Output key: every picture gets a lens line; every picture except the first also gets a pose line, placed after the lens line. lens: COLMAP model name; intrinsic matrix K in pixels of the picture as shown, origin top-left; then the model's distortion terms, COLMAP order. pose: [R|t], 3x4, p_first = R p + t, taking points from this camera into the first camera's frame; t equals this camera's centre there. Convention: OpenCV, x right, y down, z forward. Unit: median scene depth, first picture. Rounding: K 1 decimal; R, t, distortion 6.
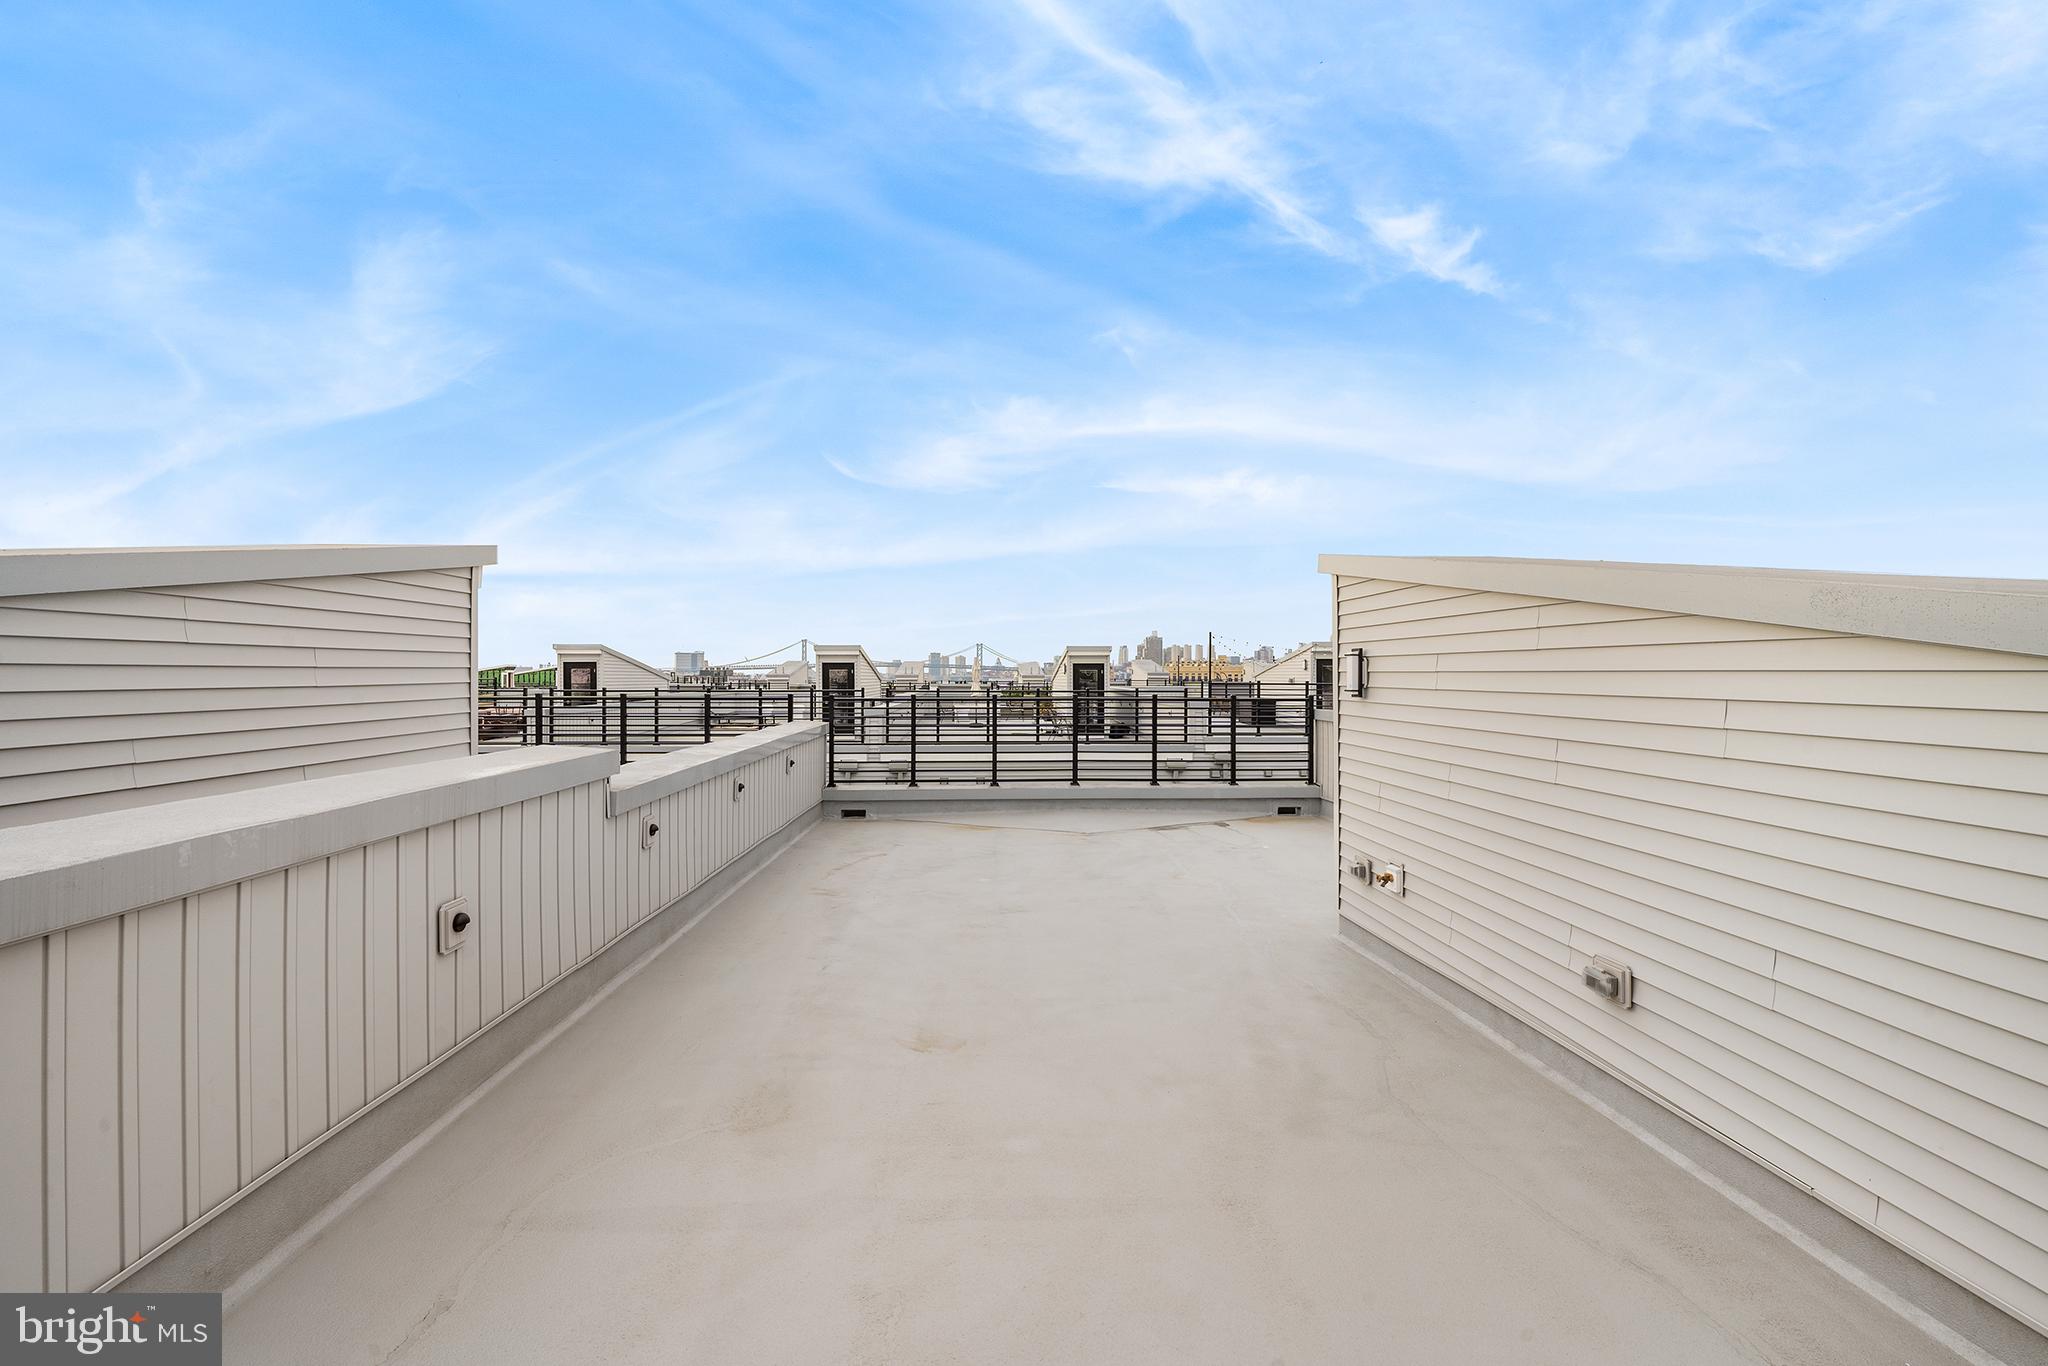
lens RADIAL K [[892.3, 0, 1024.0], [0, 892.3, 683.0], [0, 0, 1]] dist [0.000039, -0.000006]
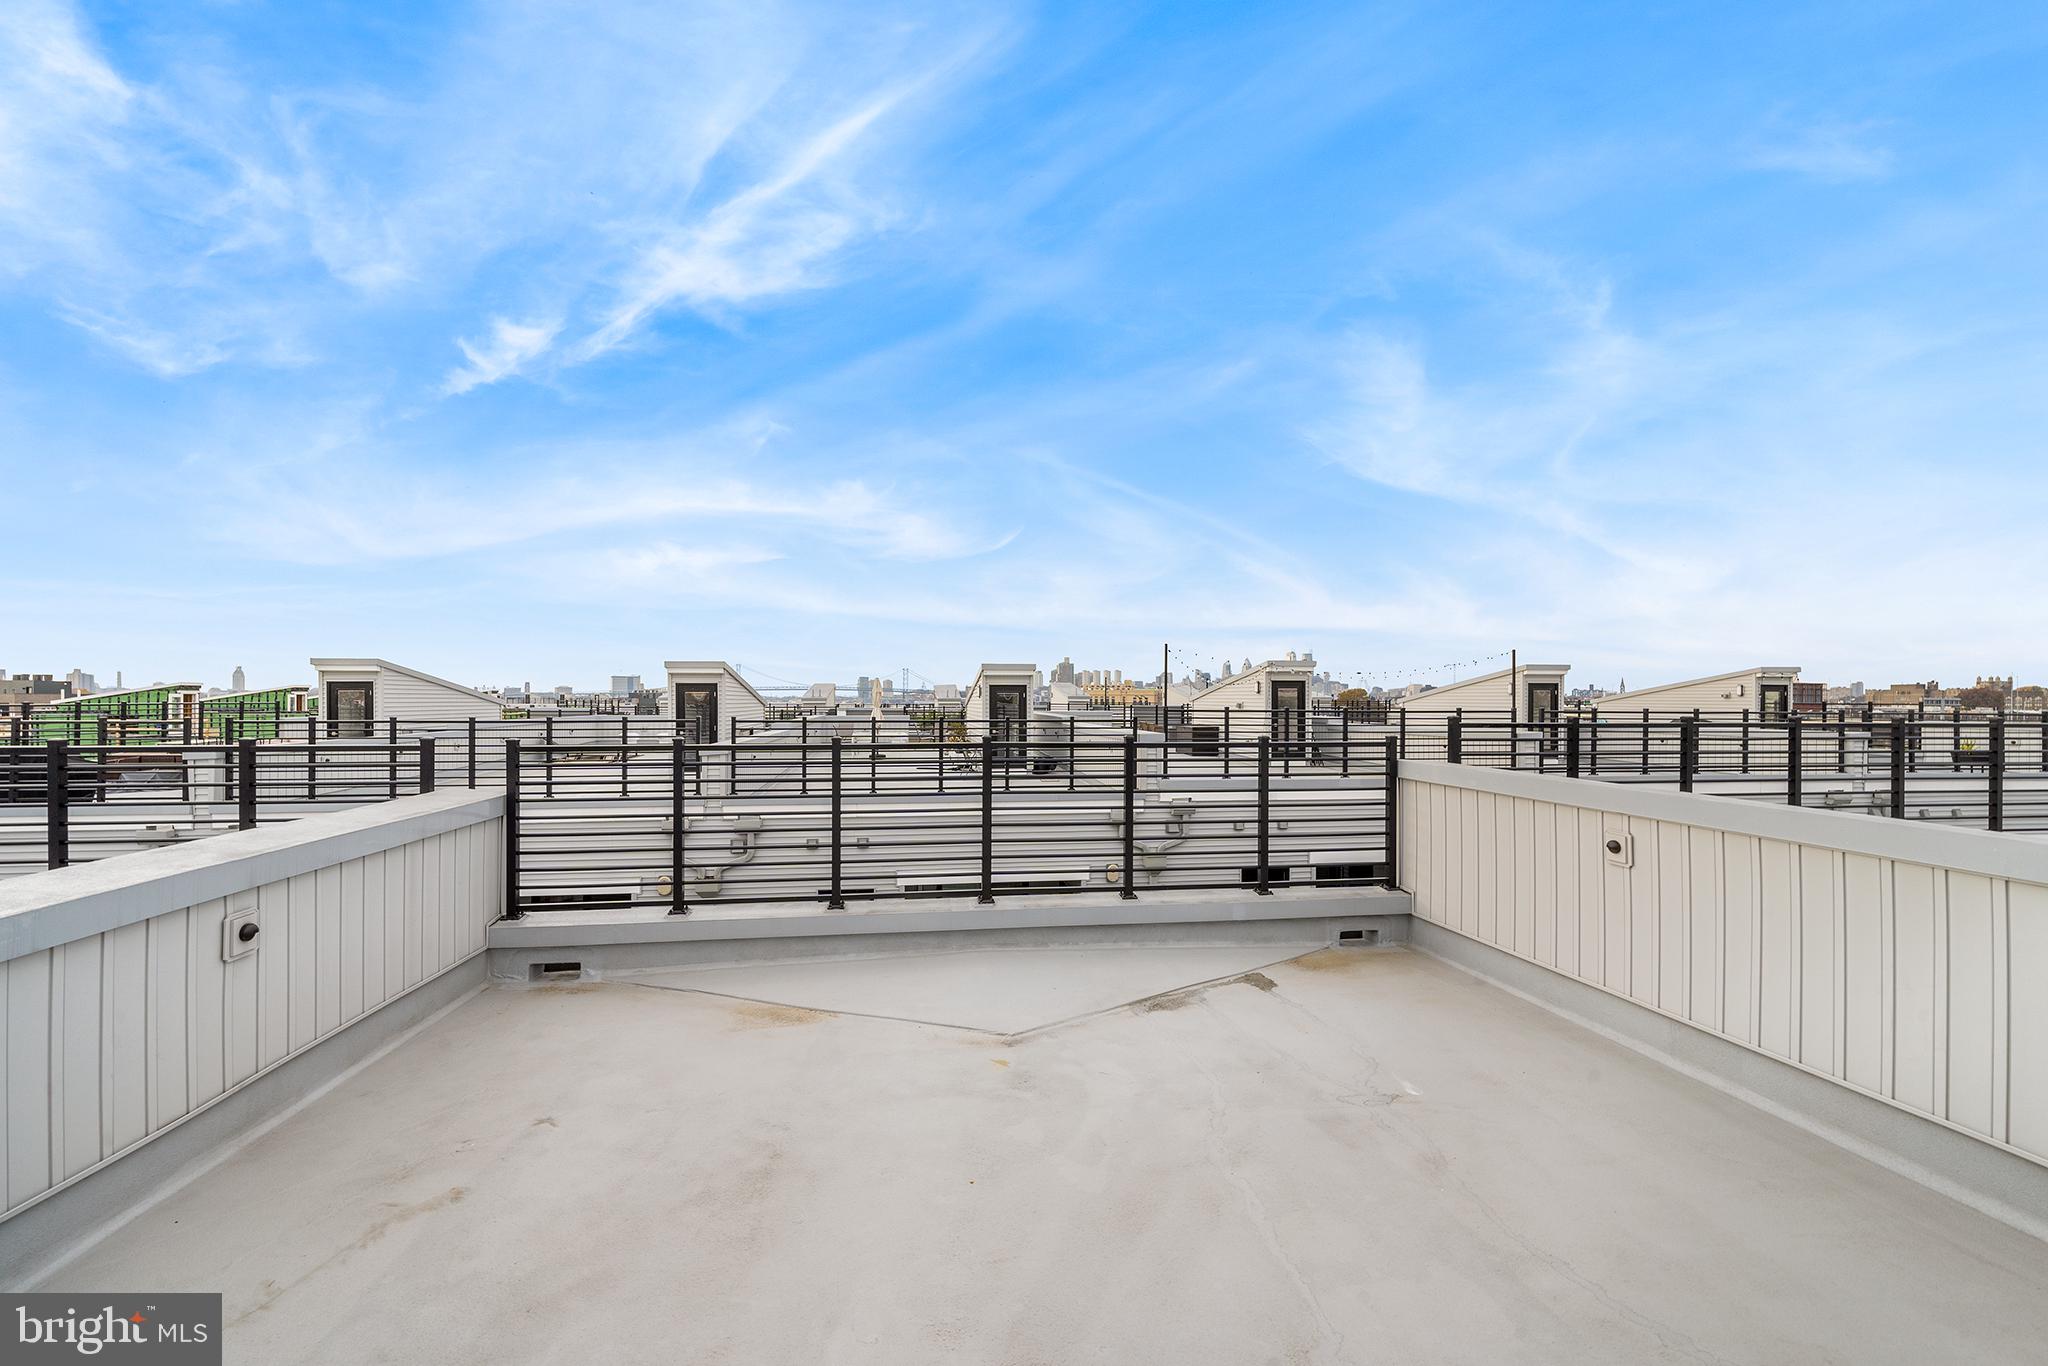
lens RADIAL K [[760.4, 0, 1024.1], [0, 760.4, 697.1], [0, 0, 1]] dist [0.000098, 0.000004]
pose [[0.995413, 0.000973, 0.095665, 0.019264], [-0.000098, 0.999958, -0.009148, -0.003984], [-0.095670, 0.009096, 0.995372, 0.290241]]
